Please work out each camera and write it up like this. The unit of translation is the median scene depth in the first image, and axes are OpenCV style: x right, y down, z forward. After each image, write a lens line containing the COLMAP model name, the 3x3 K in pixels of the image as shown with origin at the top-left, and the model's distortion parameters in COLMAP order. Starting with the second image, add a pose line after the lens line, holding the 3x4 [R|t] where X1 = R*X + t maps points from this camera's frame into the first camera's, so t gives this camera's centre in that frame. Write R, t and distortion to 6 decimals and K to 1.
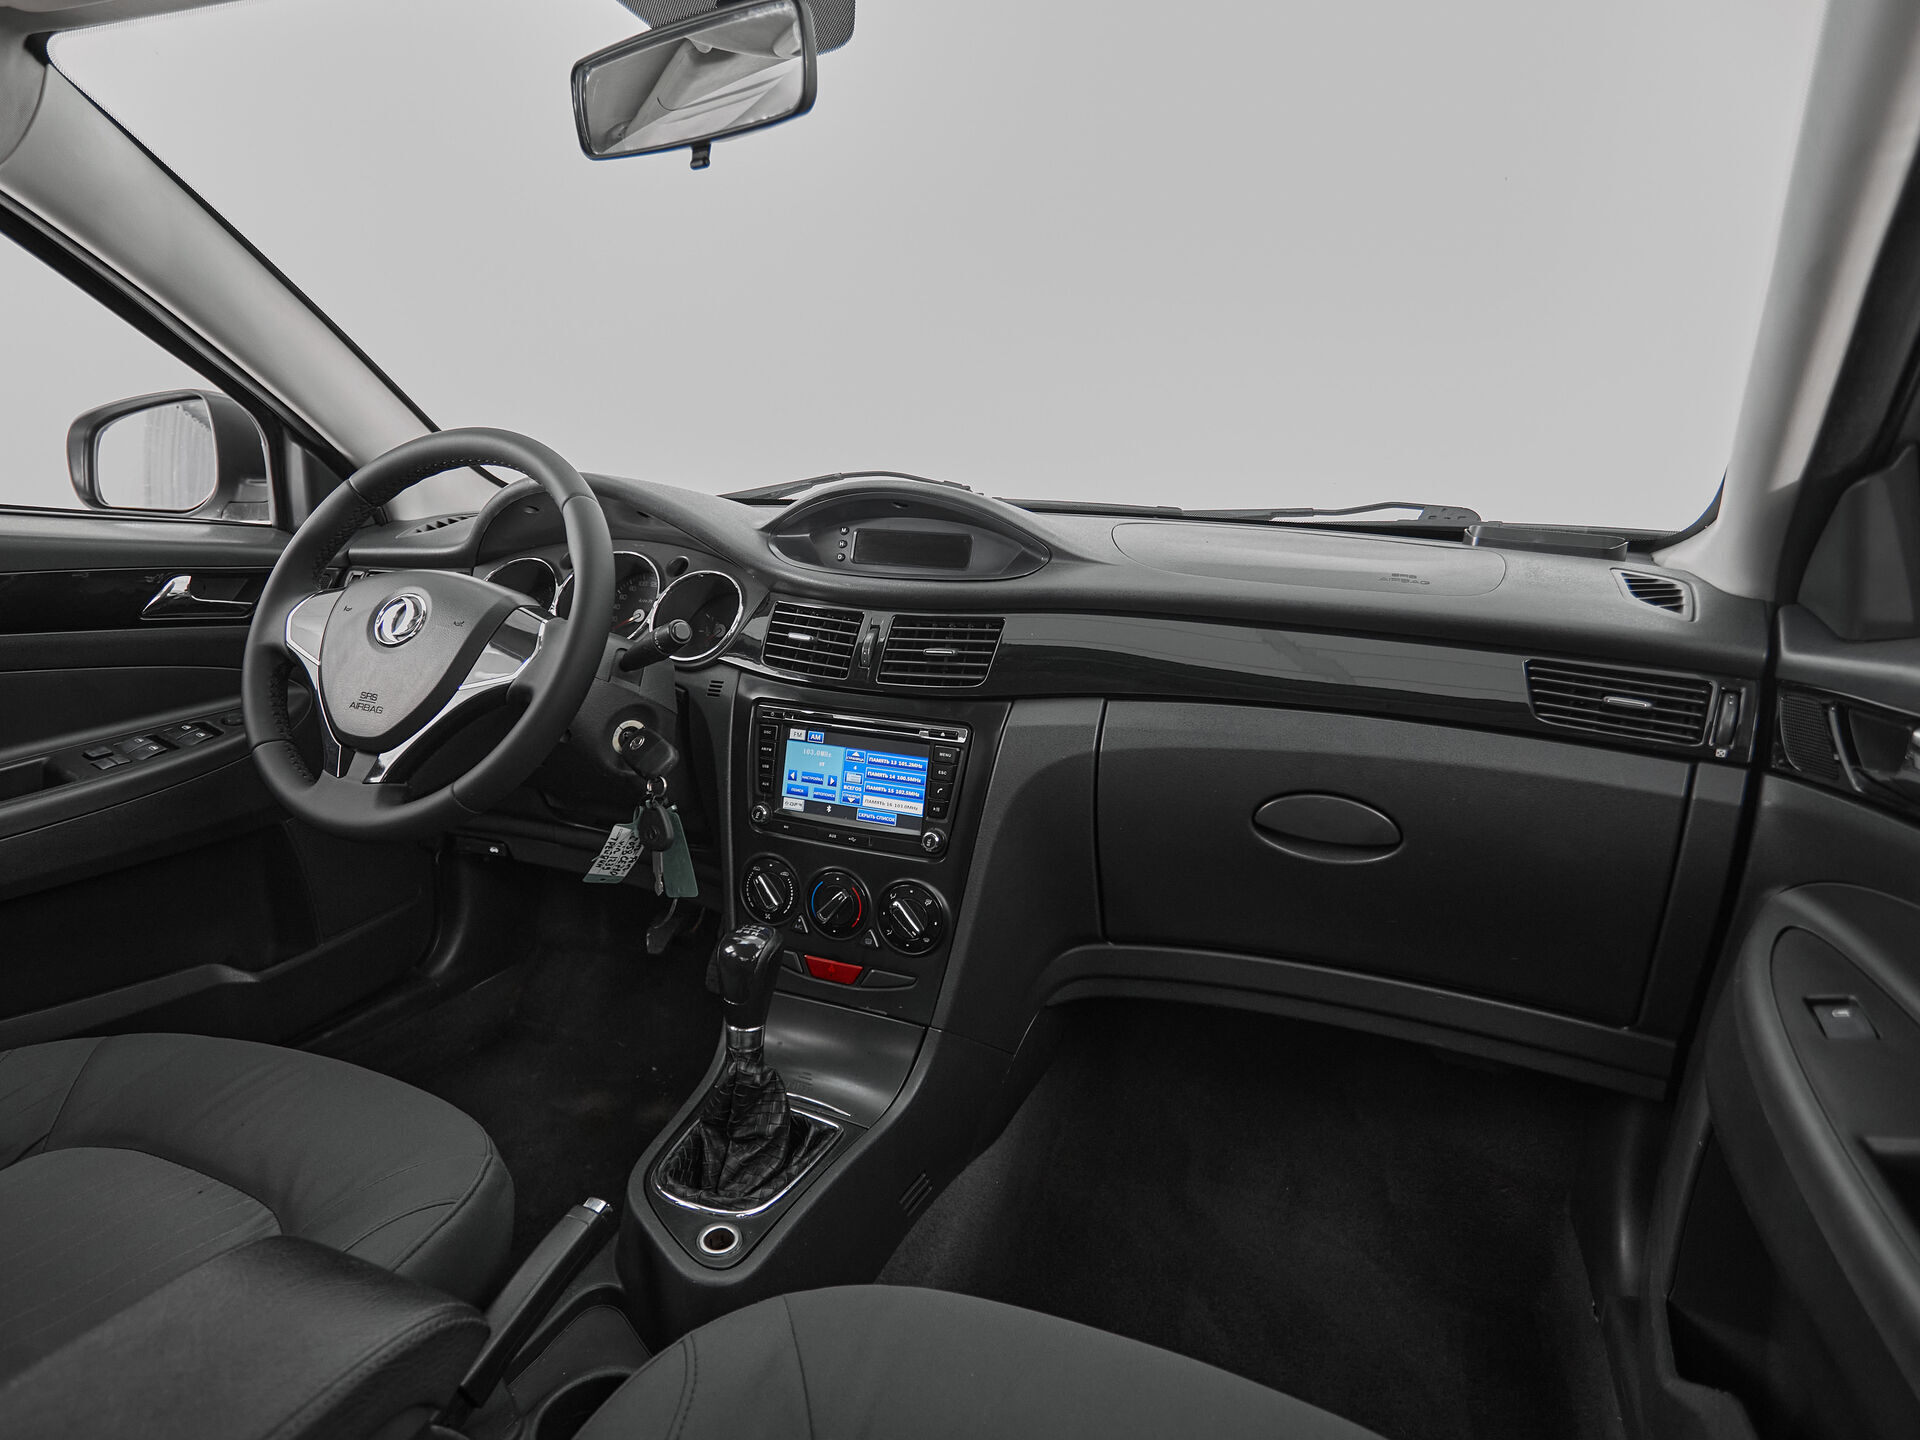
lens RADIAL K [[1121.4, 0, 901.7], [0, 1121.4, 713.4], [0, 0, 1]] dist [-0.004176, -0.000439]
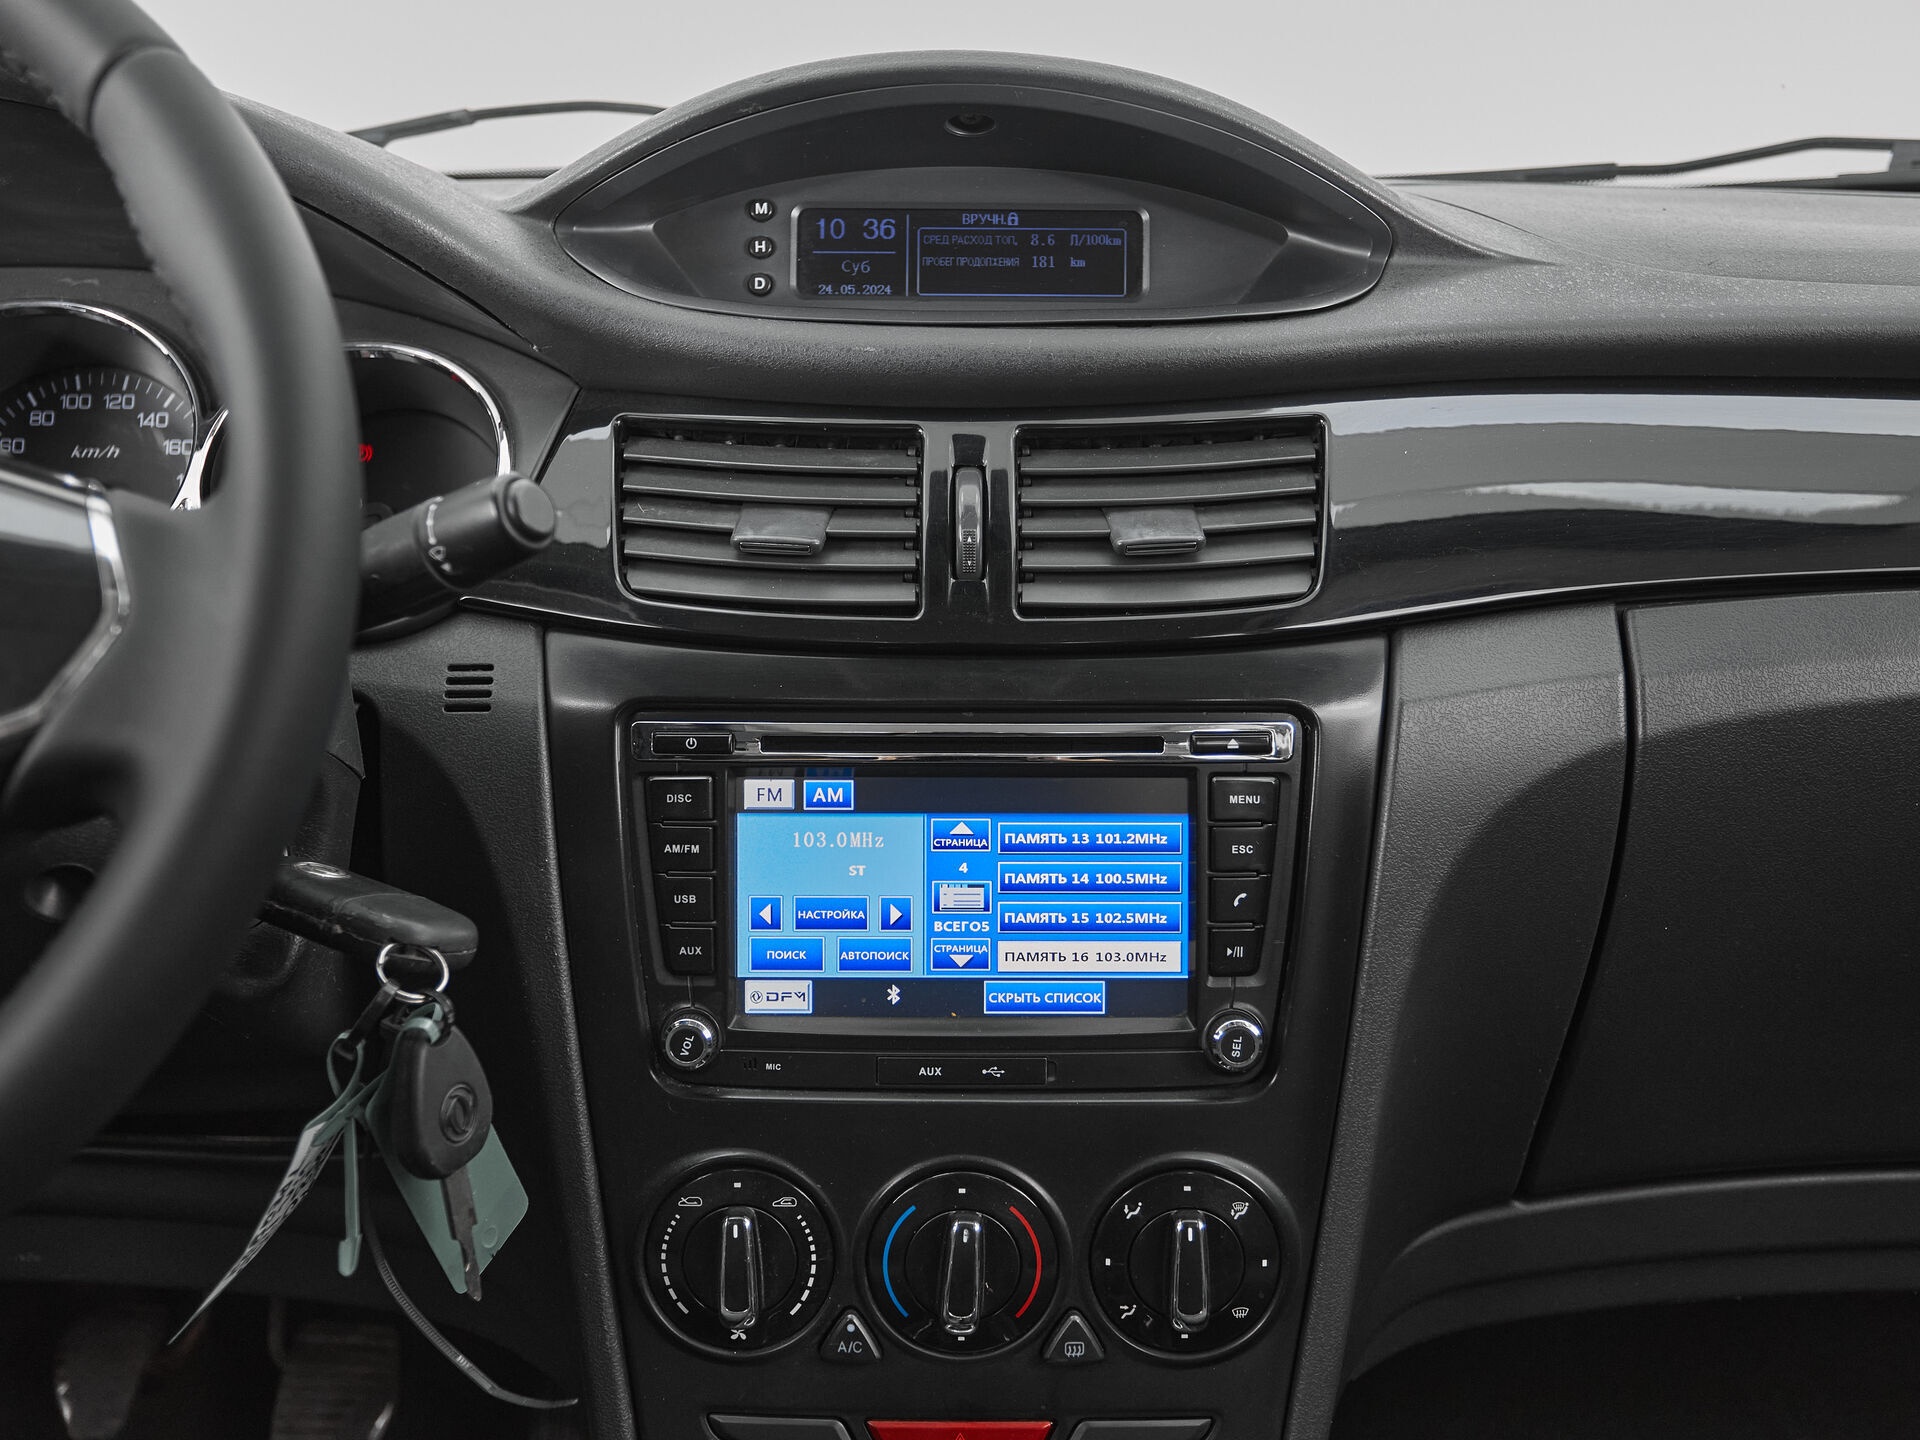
lens RADIAL K [[2062.4, 0, 936.7], [0, 2062.4, 701.9], [0, 0, 1]] dist [-0.017745, 0.029232]
pose [[0.916626, -0.109687, 0.384402, -0.293091], [0.102717, 0.993958, 0.038687, -0.029313], [-0.386323, 0.004023, 0.922355, 0.407900]]
